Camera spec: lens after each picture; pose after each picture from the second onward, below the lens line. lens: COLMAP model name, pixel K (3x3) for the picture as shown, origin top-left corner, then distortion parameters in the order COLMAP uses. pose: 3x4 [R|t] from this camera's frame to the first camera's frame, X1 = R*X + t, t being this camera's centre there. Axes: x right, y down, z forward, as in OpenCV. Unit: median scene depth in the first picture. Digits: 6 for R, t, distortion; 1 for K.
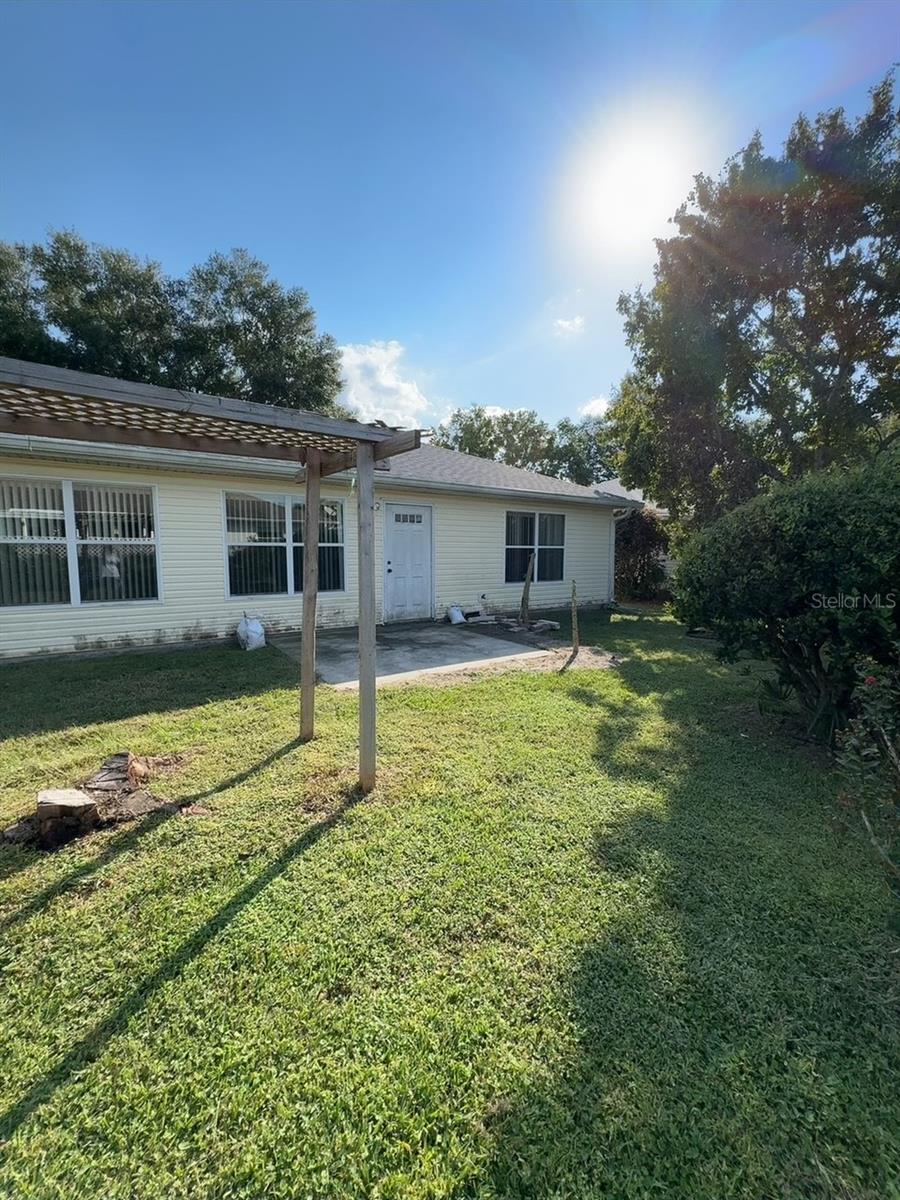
lens RADIAL K [[476.8, 0, 449.9], [0, 476.8, 599.6], [0, 0, 1]] dist [-0.003803, 0.000708]
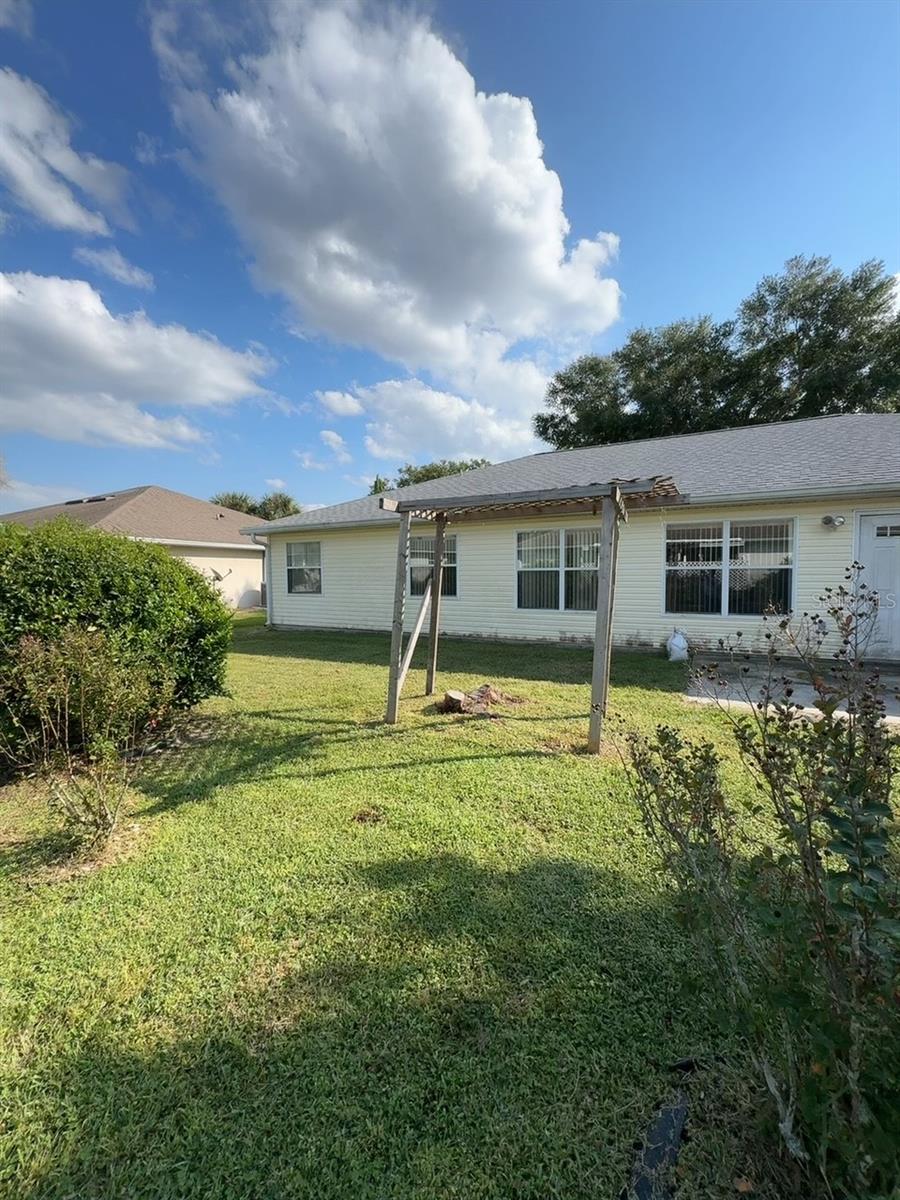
lens RADIAL K [[476.8, 0, 448.8], [0, 476.8, 599.3], [0, 0, 1]] dist [-0.003803, 0.000708]
pose [[0.455053, 0.040294, -0.889552, 0.343932], [-0.082617, 0.996577, 0.002880, 0.000195], [0.886624, 0.072181, 0.456824, -0.000195]]
